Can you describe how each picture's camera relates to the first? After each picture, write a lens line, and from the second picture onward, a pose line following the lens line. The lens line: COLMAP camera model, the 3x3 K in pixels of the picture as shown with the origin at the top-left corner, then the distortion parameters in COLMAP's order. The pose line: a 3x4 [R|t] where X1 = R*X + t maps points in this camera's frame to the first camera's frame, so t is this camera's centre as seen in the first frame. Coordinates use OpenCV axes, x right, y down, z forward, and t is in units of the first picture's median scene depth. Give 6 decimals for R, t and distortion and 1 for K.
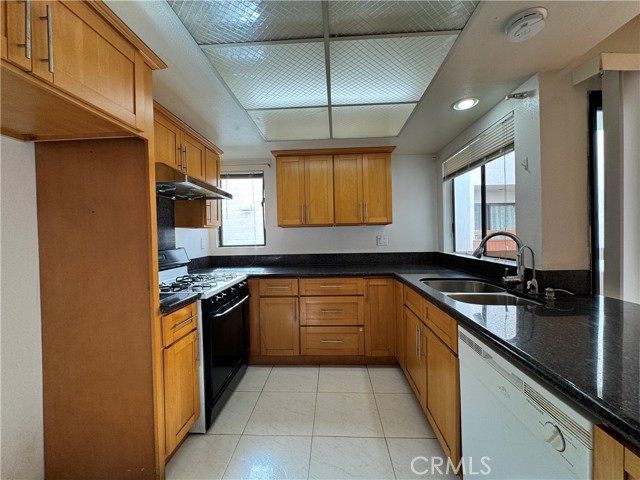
lens RADIAL K [[254.4, 0, 320.0], [0, 254.4, 240.0], [0, 0, 1]] dist [0.000422, 0.000005]
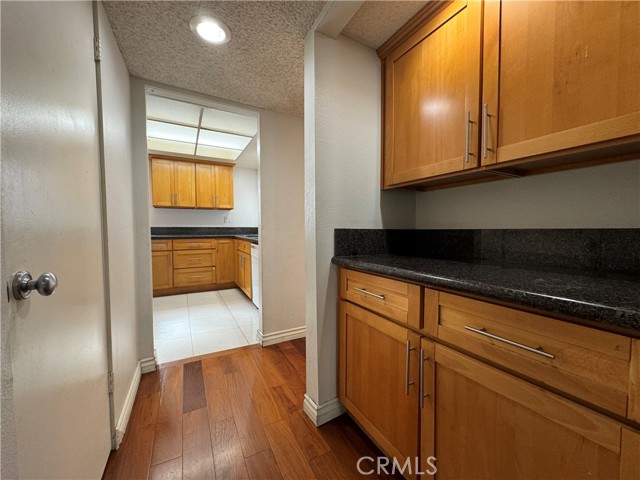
lens RADIAL K [[254.4, 0, 320.0], [0, 254.4, 240.0], [0, 0, 1]] dist [0.000422, 0.000005]
pose [[0.845900, -0.004180, 0.533325, -0.139913], [-0.024440, 0.998615, 0.046590, 0.051164], [-0.532781, -0.052445, 0.844627, -0.780580]]
